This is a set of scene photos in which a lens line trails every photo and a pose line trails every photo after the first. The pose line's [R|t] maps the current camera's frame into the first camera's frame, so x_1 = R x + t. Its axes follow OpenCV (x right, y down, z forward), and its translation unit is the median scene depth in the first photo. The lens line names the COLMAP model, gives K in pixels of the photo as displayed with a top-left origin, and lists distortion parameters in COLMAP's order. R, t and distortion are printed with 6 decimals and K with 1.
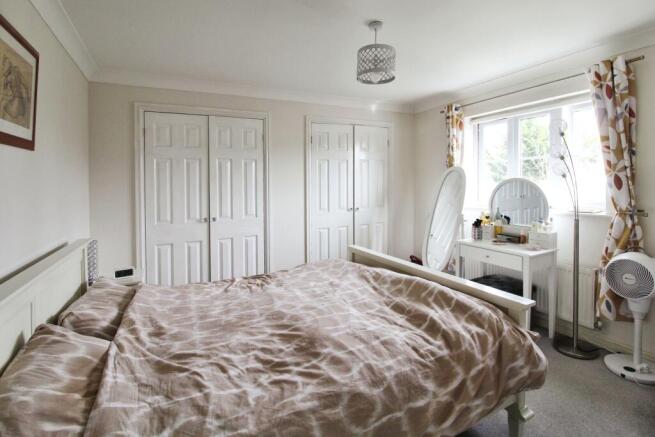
lens RADIAL K [[320.8, 0, 330.8], [0, 320.8, 181.4], [0, 0, 1]] dist [-0.002952, -0.001116]
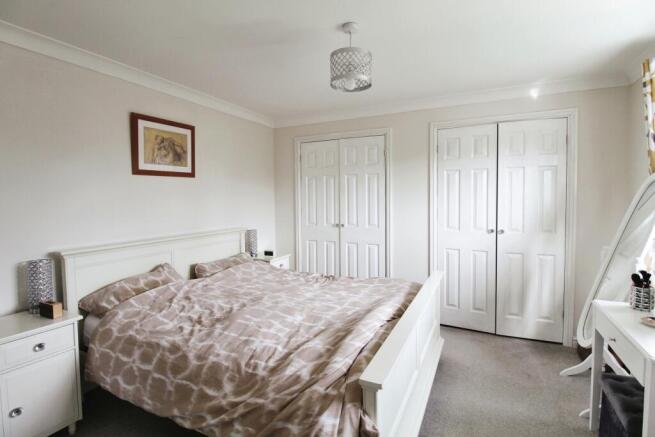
lens RADIAL K [[315.1, 0, 328.3], [0, 315.1, 196.7], [0, 0, 1]] dist [0.001014, -0.007778]
pose [[0.583198, 0.022364, -0.812022, 1.112844], [-0.007297, 0.999725, 0.022293, -0.028731], [0.812297, -0.007076, 0.583201, 0.537507]]
